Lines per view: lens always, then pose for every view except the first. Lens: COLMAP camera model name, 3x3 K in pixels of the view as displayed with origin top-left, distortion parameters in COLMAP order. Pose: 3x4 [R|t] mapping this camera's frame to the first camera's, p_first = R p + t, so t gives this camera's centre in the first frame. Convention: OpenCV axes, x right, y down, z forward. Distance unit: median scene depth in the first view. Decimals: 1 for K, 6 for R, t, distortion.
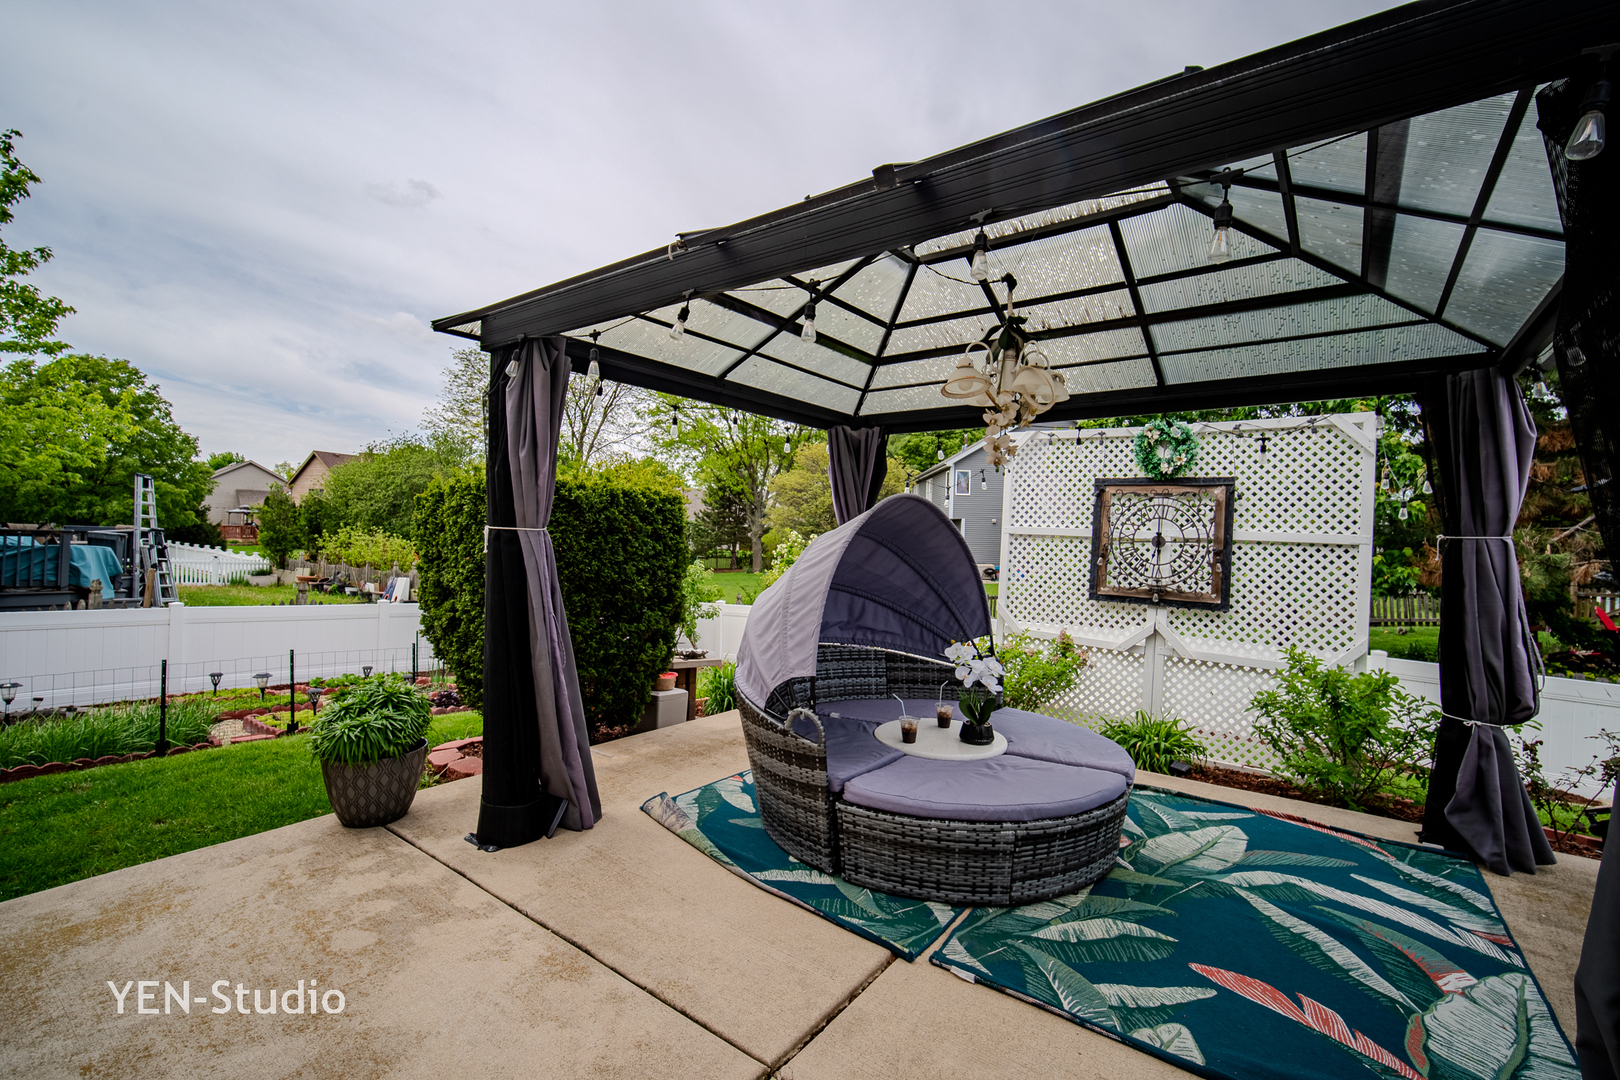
lens RADIAL K [[703.8, 0, 818.7], [0, 703.8, 538.7], [0, 0, 1]] dist [-0.016873, 0.000319]
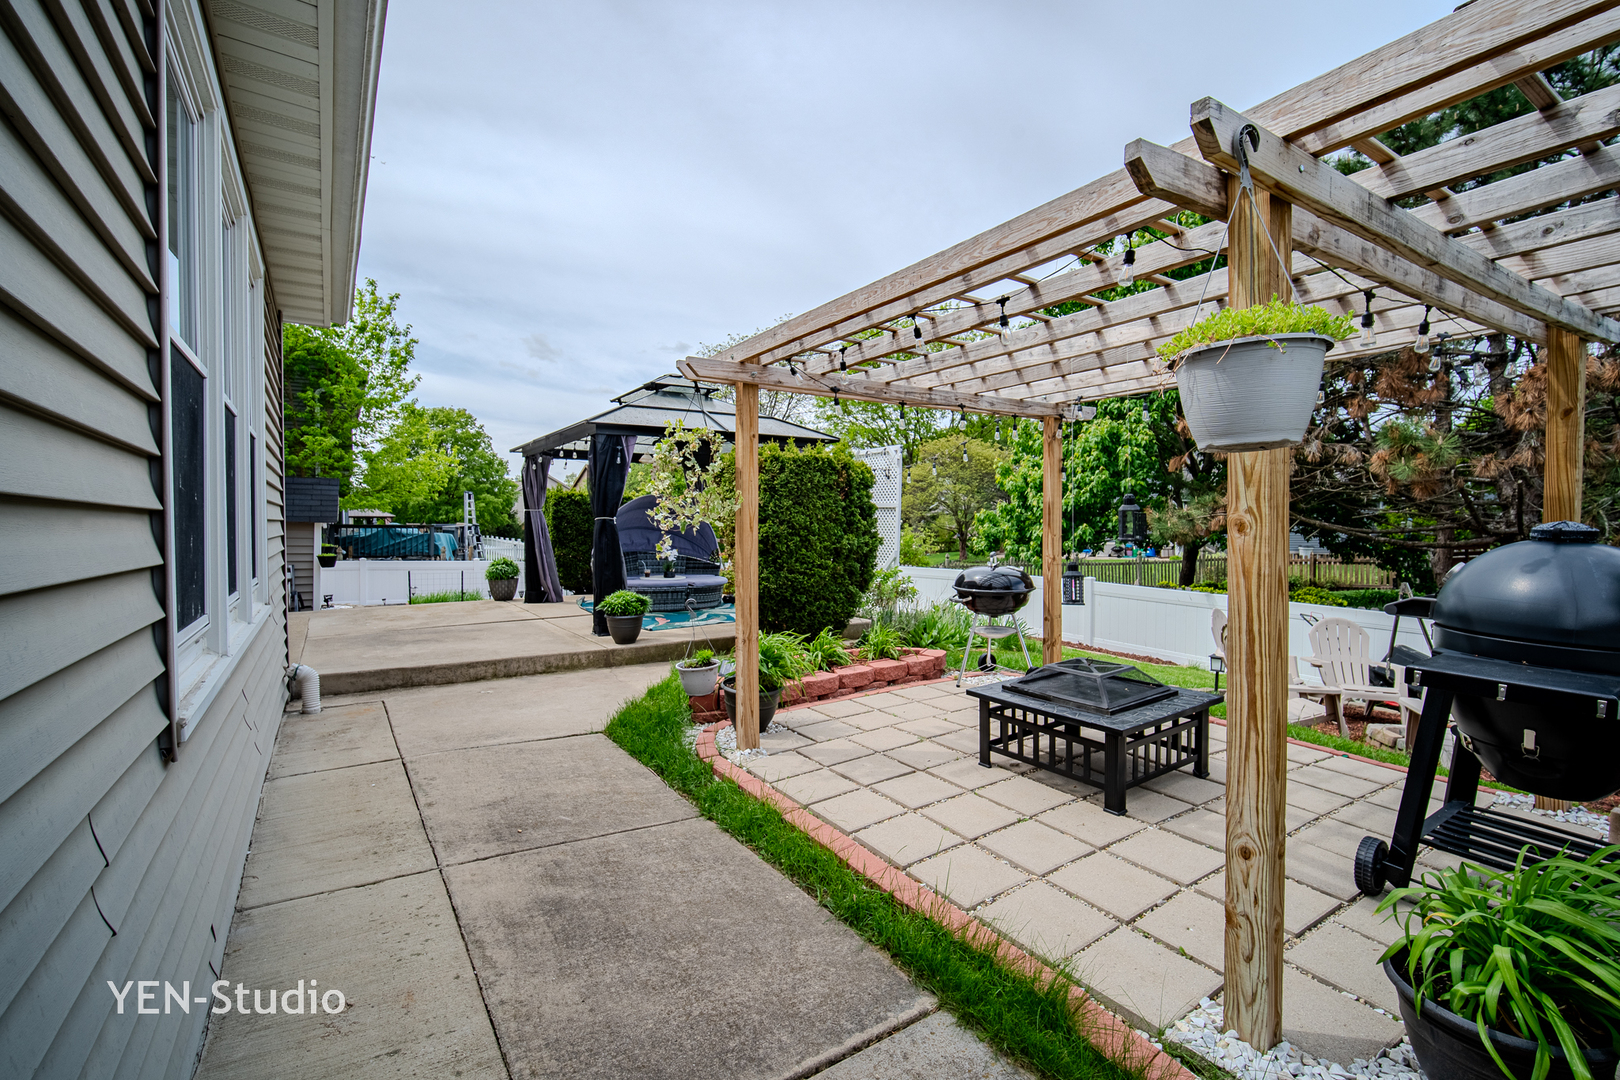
lens RADIAL K [[703.8, 0, 801.6], [0, 703.8, 532.6], [0, 0, 1]] dist [-0.016873, 0.000319]
pose [[0.939866, -0.024187, -0.340686, 0.280409], [0.026833, 0.999635, 0.003054, 0.016924], [0.340487, -0.012012, 0.940172, -0.250671]]
